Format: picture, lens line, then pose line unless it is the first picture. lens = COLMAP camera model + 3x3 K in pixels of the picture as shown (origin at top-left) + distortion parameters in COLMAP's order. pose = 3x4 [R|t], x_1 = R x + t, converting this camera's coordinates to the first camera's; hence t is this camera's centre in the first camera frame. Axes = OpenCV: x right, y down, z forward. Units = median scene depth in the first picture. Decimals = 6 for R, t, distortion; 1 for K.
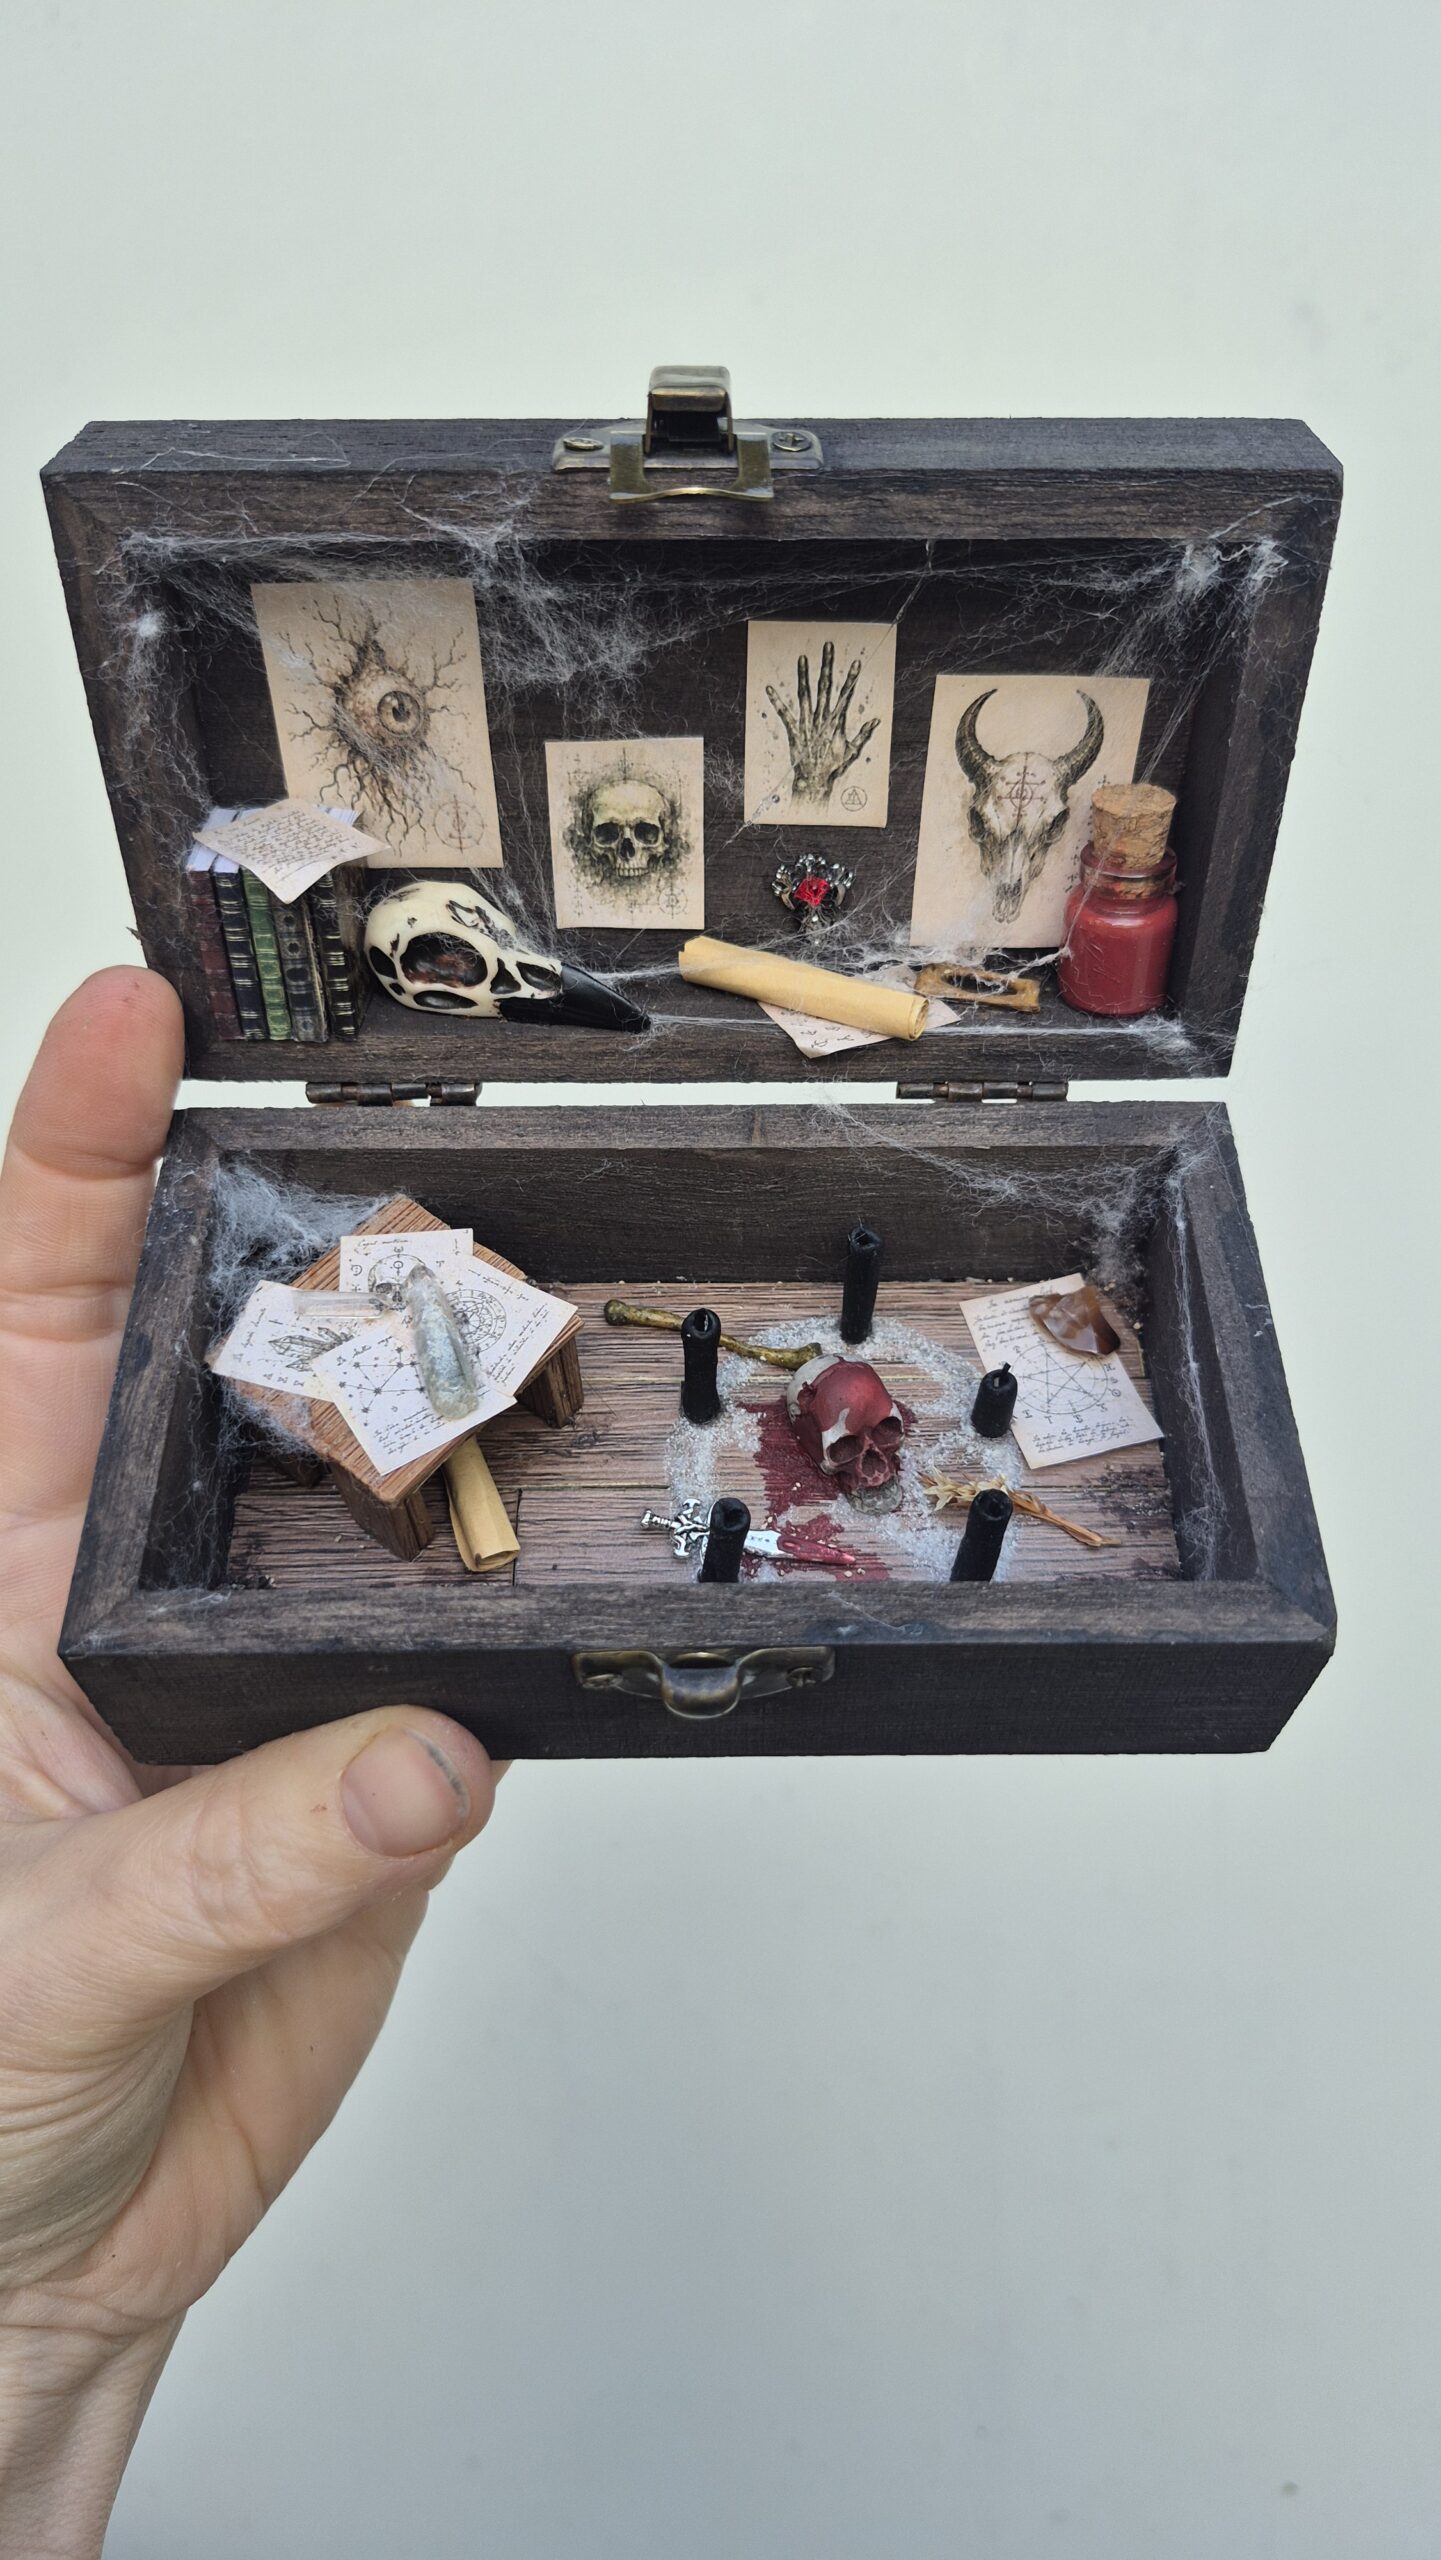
lens RADIAL K [[1804.9, 0, 740.4], [0, 1804.9, 1292.8], [0, 0, 1]] dist [0.034540, -0.036309]
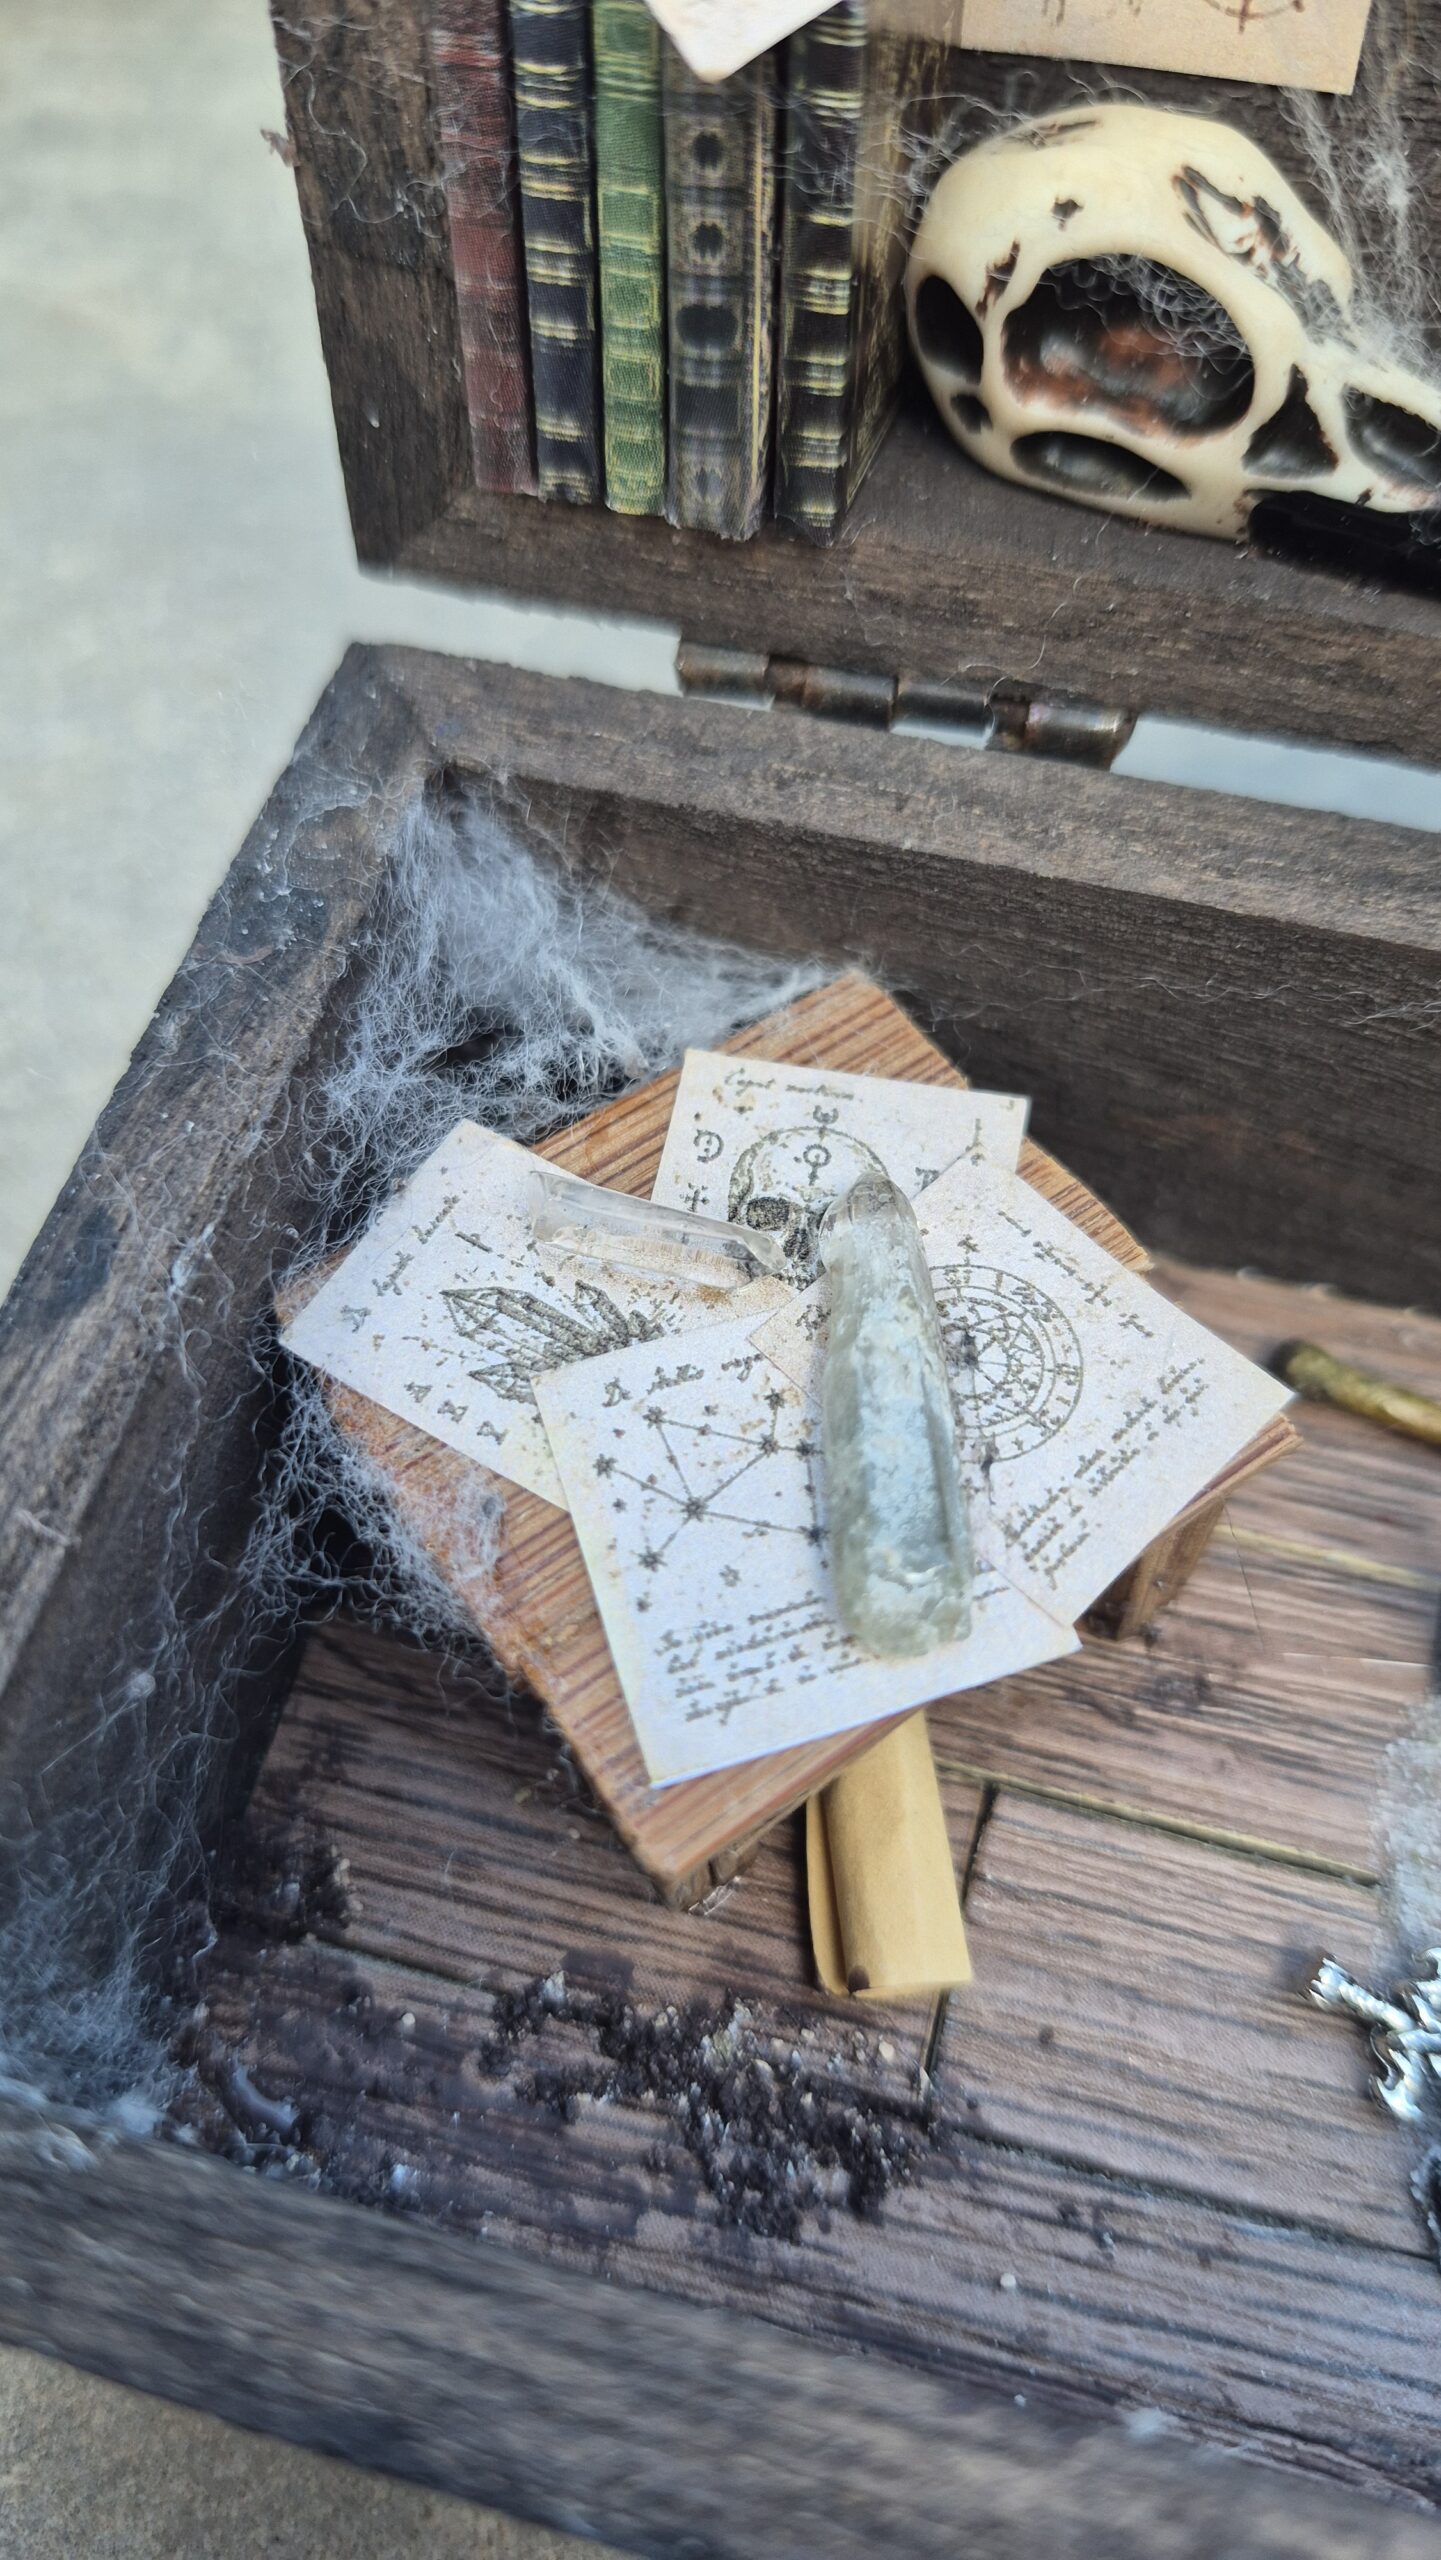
lens RADIAL K [[1906.0, 0, 711.3], [0, 1906.0, 1236.3], [0, 0, 1]] dist [0.007433, -0.124327]
pose [[0.957985, 0.225928, -0.176694, -0.140262], [-0.178201, 0.951562, 0.250547, -0.101101], [0.224741, -0.208533, 0.951843, 0.616629]]
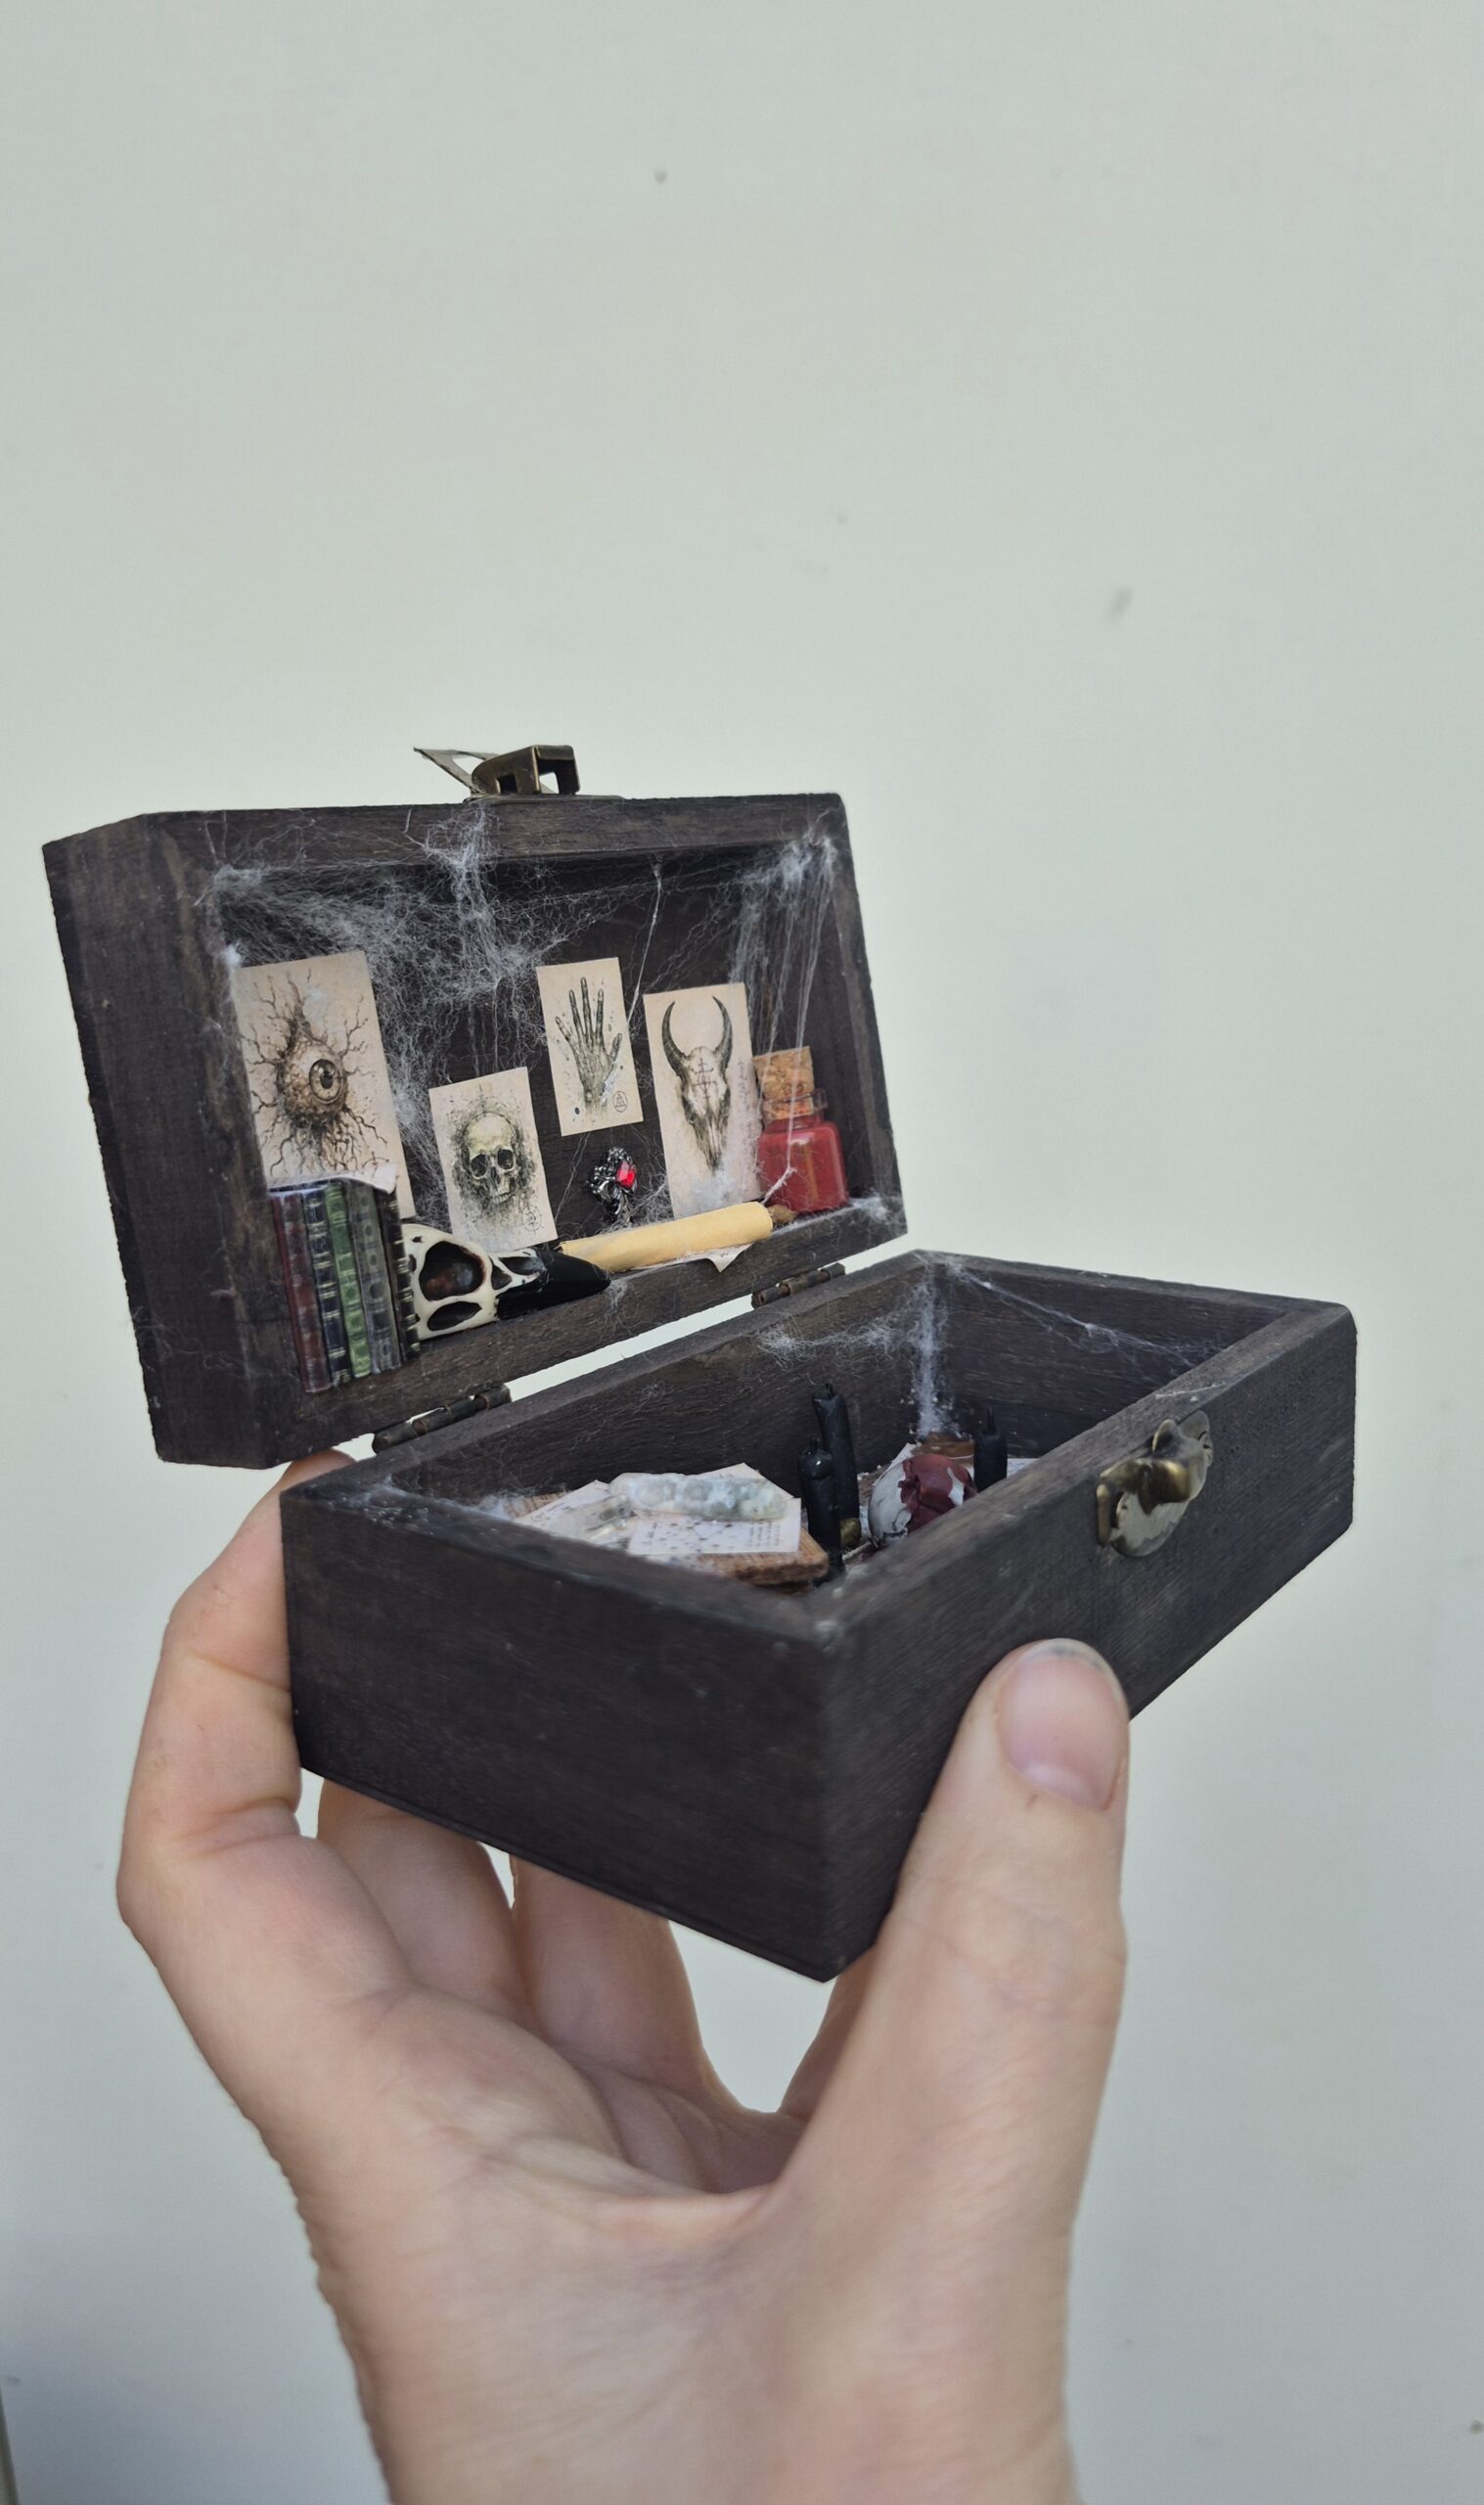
lens RADIAL K [[1824.5, 0, 725.5], [0, 1824.5, 1248.3], [0, 0, 1]] dist [-0.011700, -0.000826]
pose [[0.624488, -0.209138, 0.752513, -0.851933], [0.602670, 0.741875, -0.293957, 0.209330], [-0.496793, 0.637090, 0.589333, 0.300445]]
